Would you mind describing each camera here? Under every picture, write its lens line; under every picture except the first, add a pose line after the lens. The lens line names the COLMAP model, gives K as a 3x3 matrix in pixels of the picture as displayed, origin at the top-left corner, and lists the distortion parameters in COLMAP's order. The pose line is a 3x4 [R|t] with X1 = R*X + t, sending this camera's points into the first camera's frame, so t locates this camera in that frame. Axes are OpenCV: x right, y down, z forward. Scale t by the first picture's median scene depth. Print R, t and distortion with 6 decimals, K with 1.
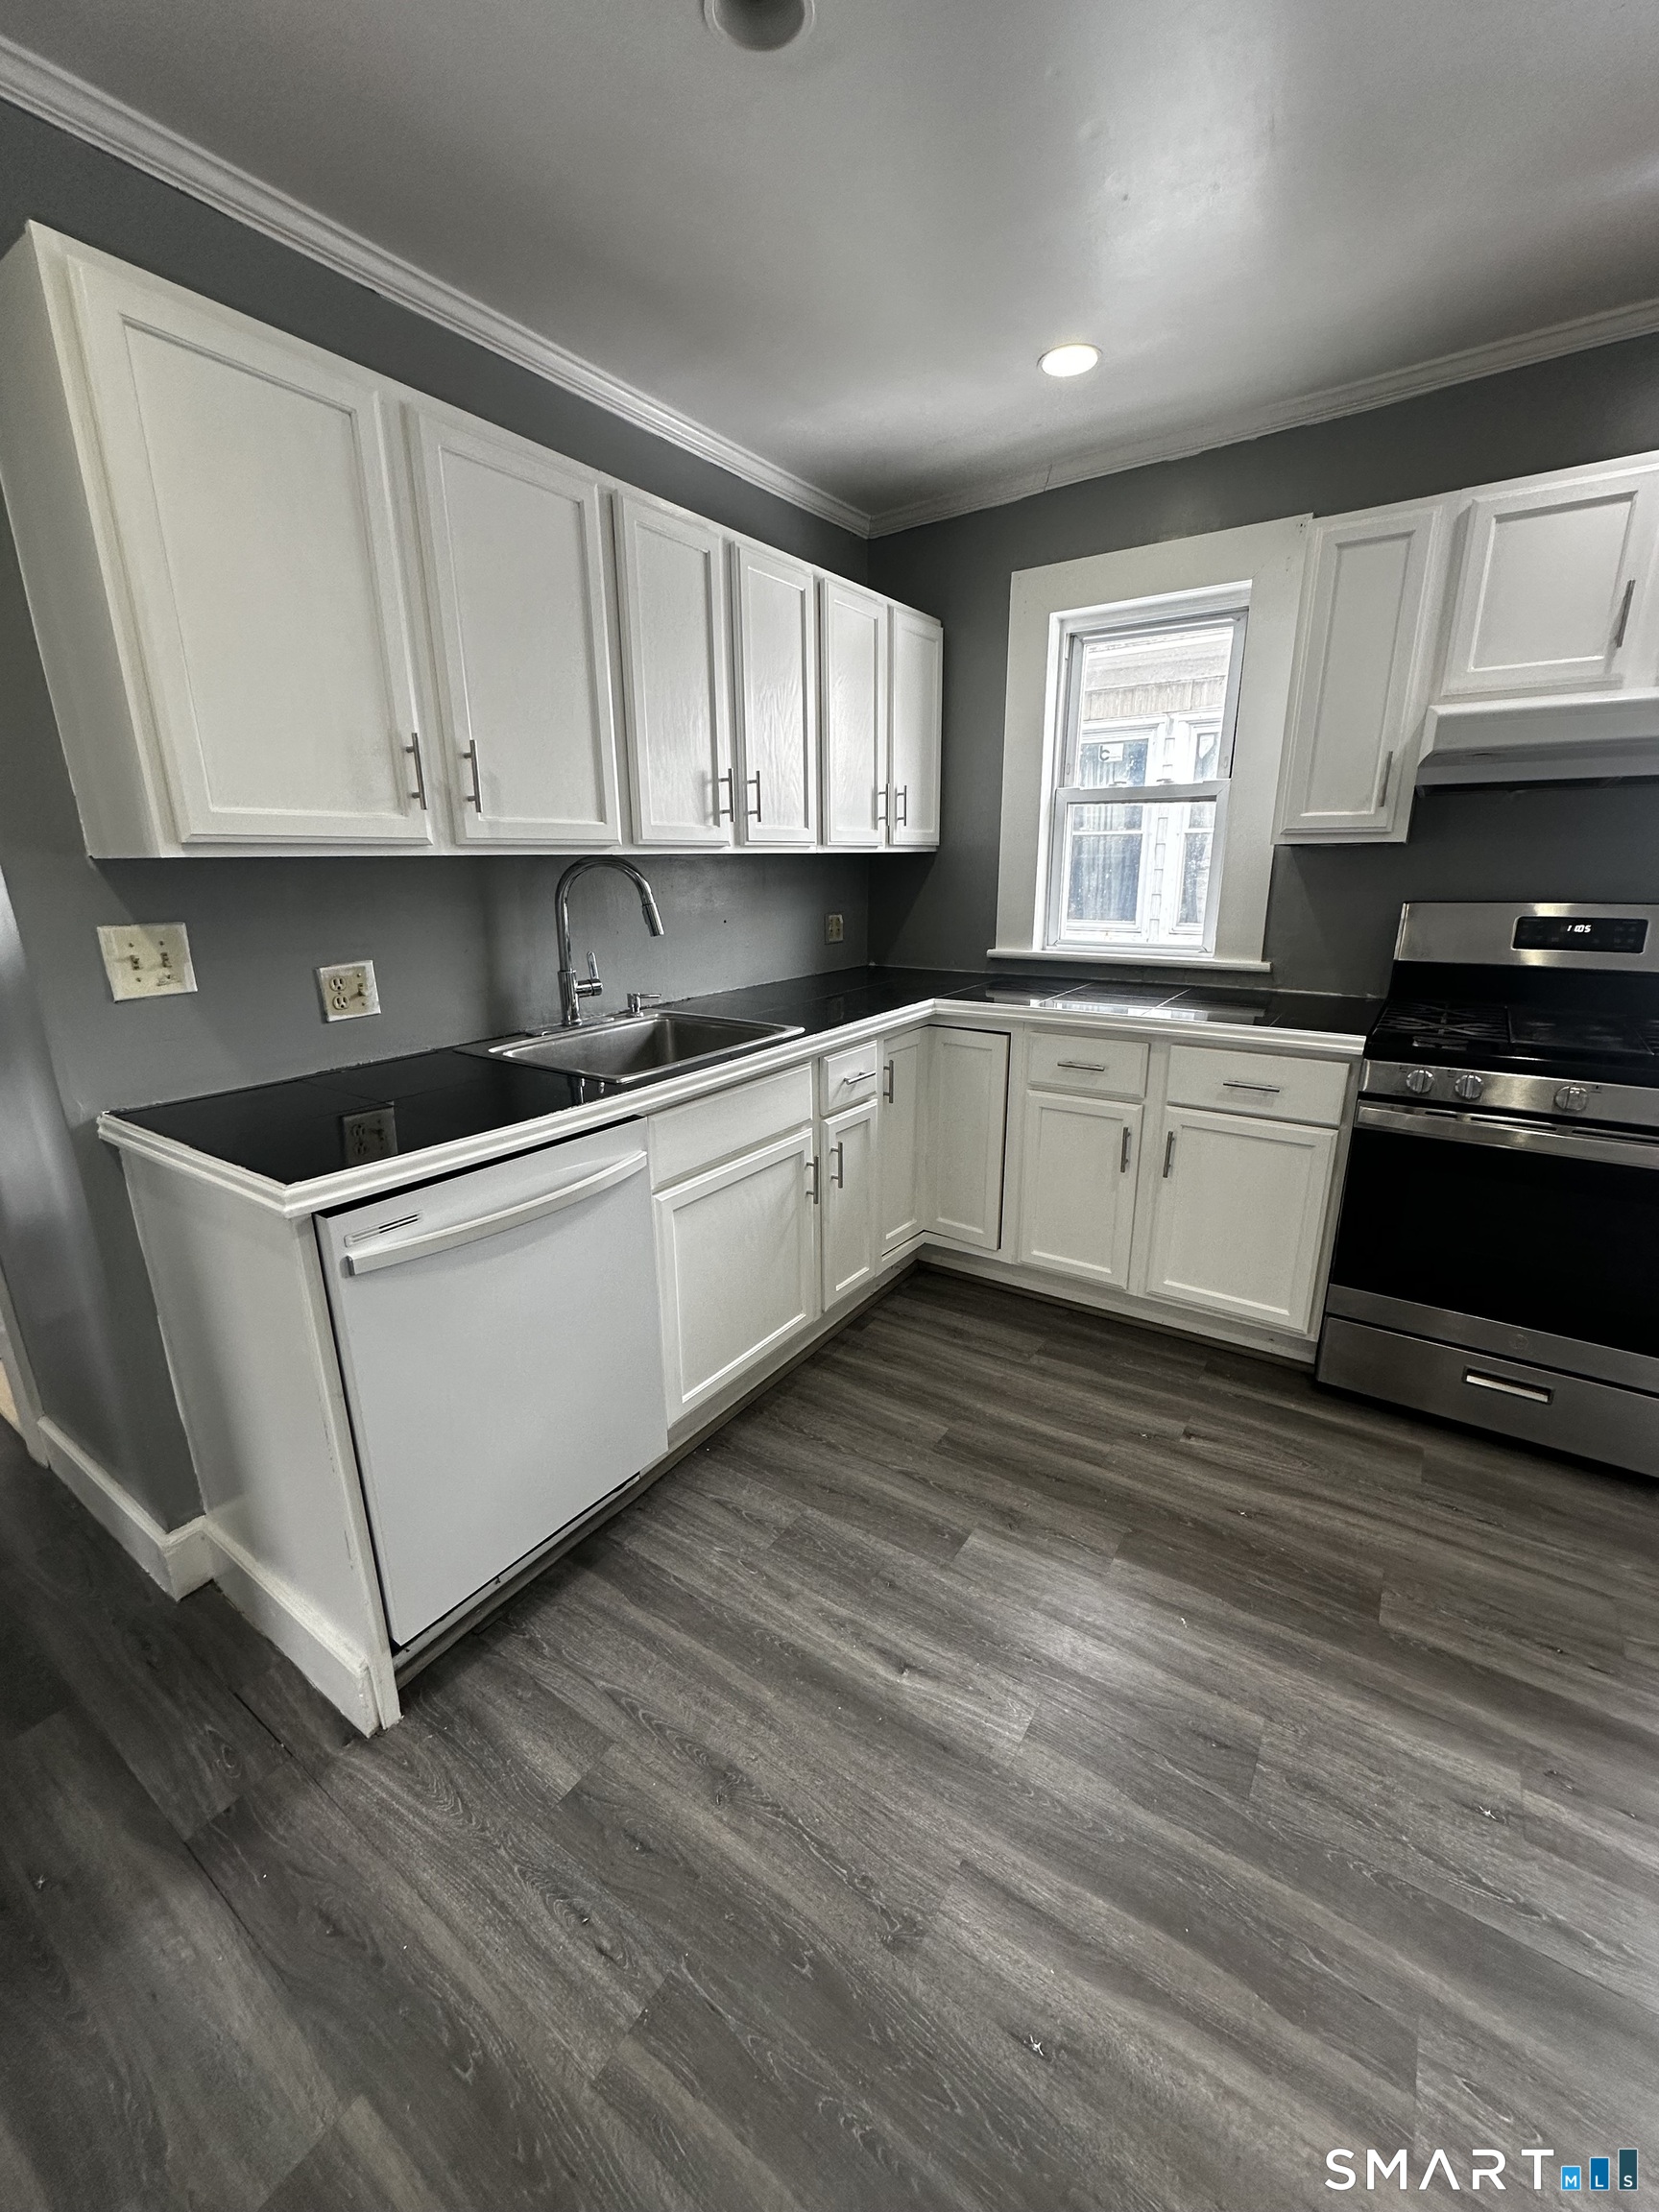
lens RADIAL K [[880.5, 0, 828.0], [0, 880.5, 1103.6], [0, 0, 1]] dist [-0.002519, 0.000623]
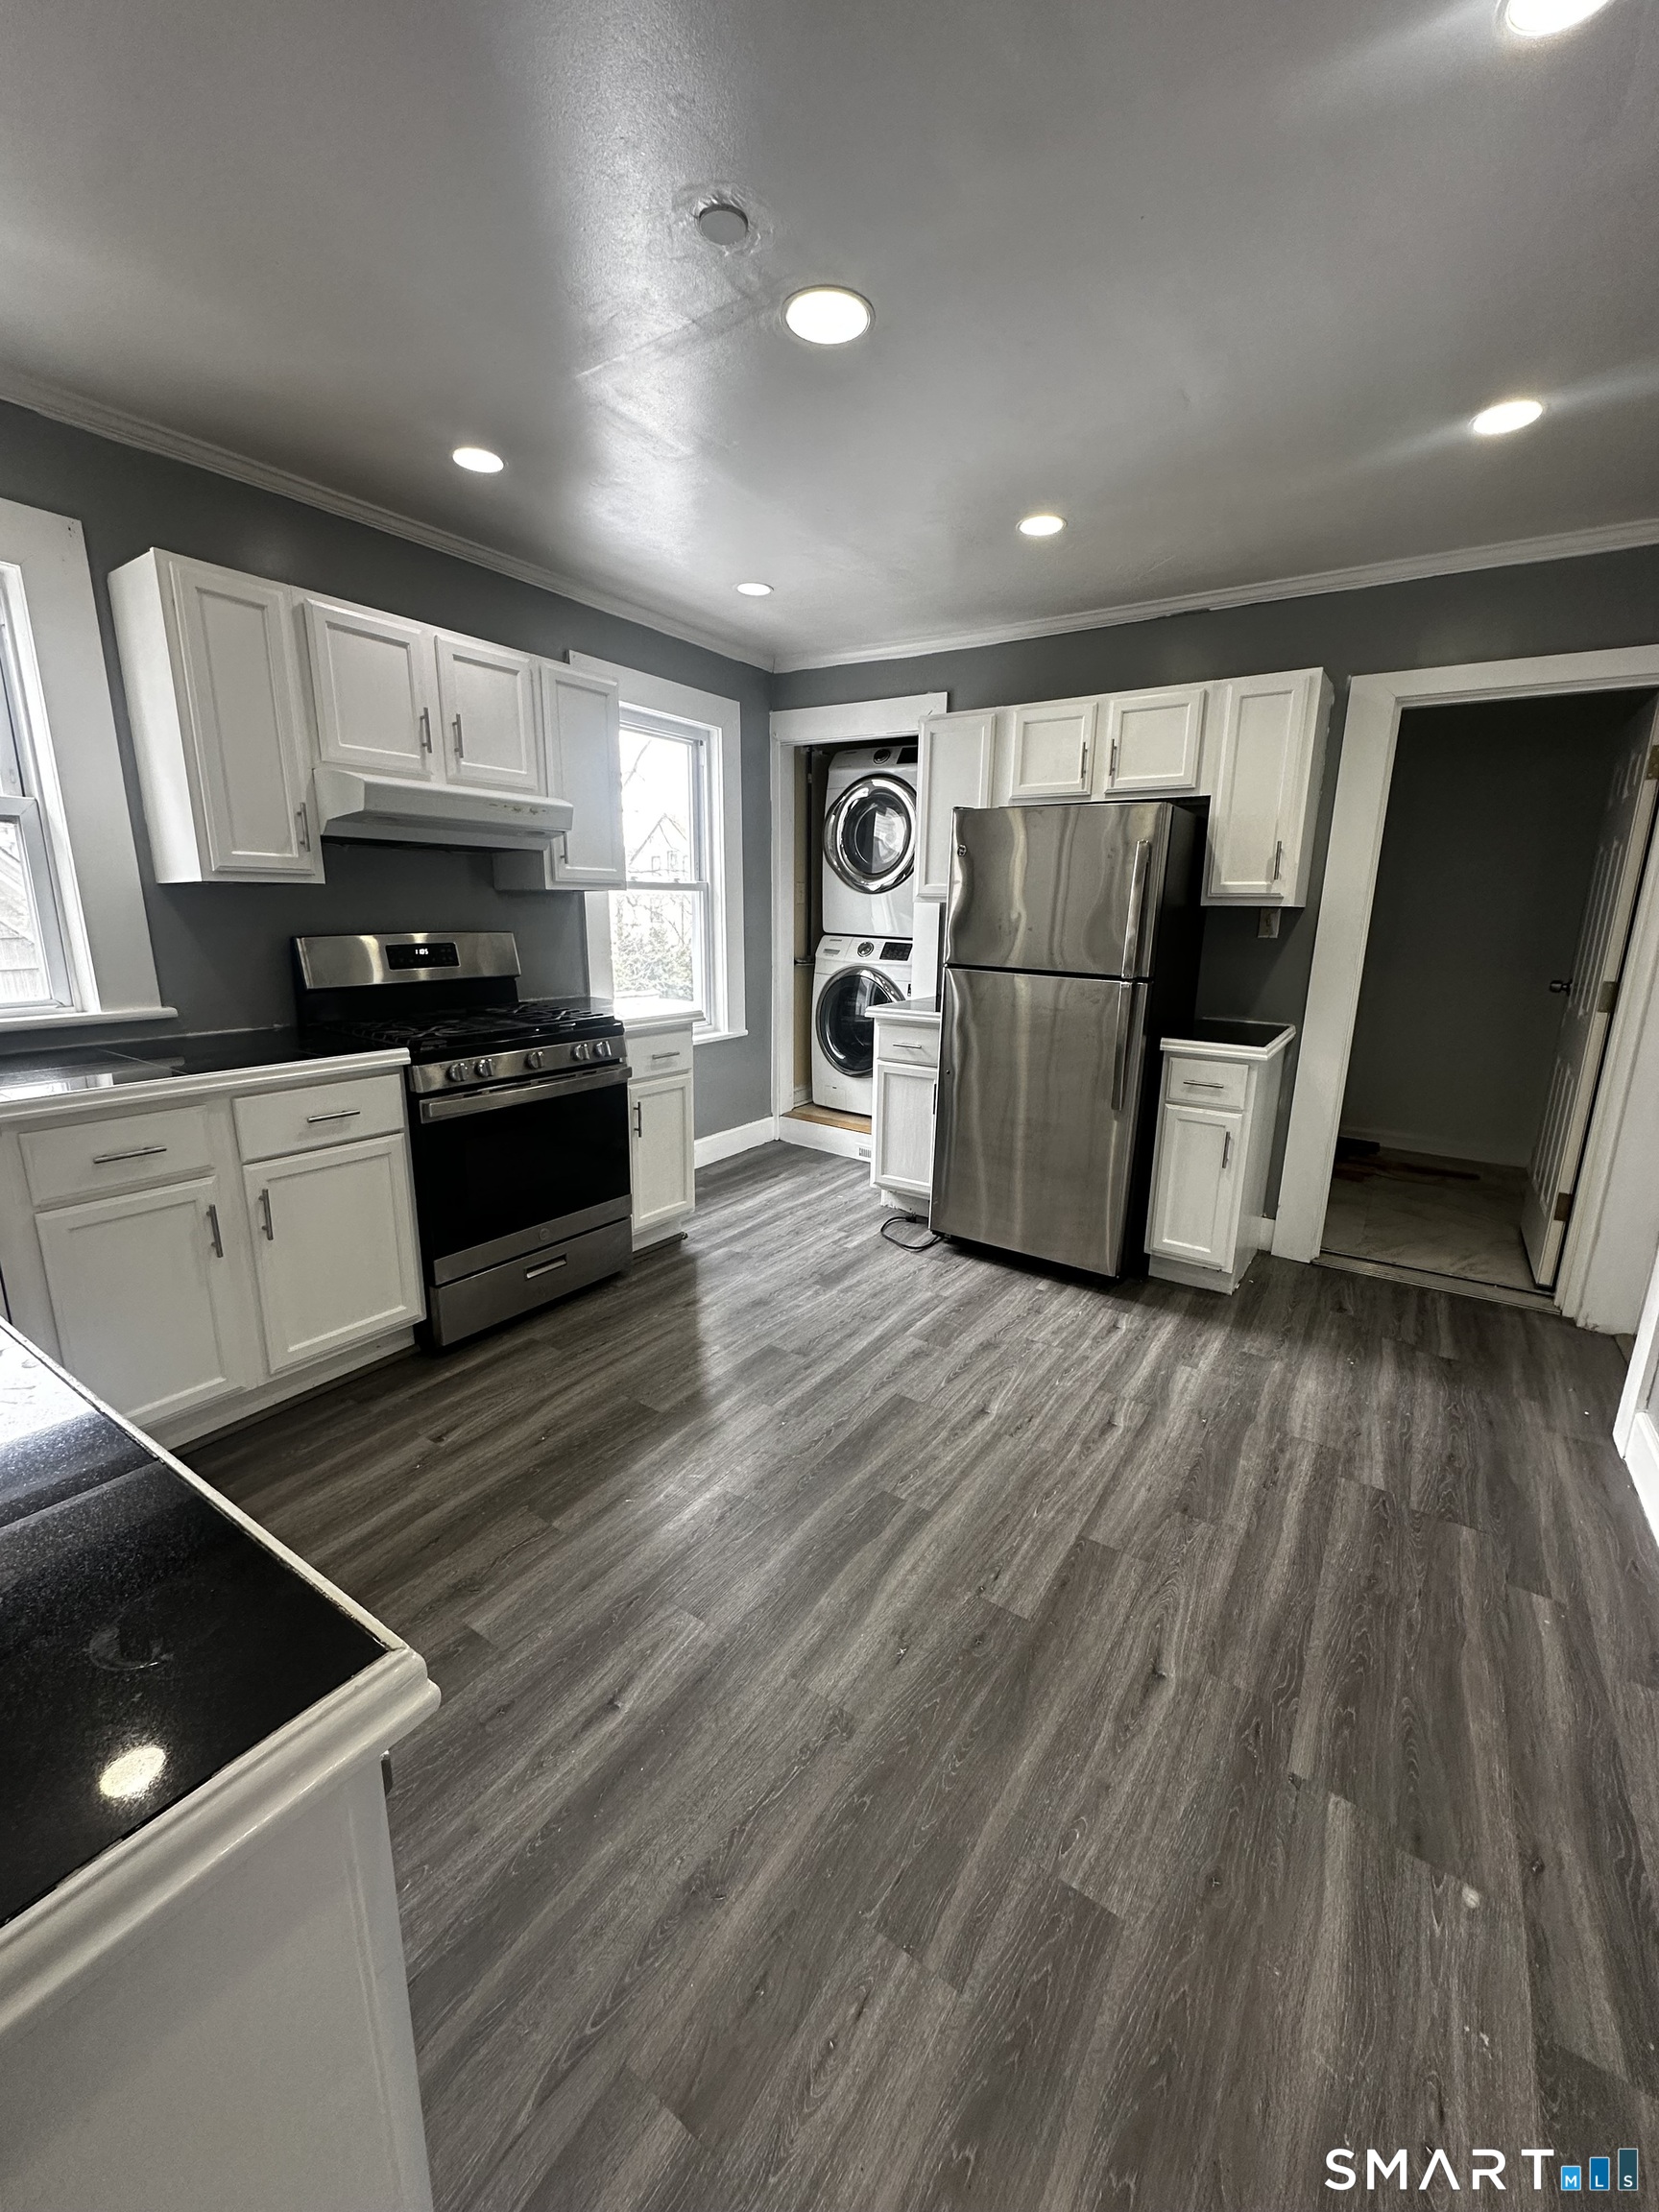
lens RADIAL K [[880.5, 0, 828.0], [0, 880.5, 1103.6], [0, 0, 1]] dist [-0.002519, 0.000623]
pose [[-0.007764, -0.211475, 0.977352, -0.619640], [0.254571, 0.944761, 0.206446, -0.116453], [-0.967023, 0.250409, 0.046500, 0.463063]]
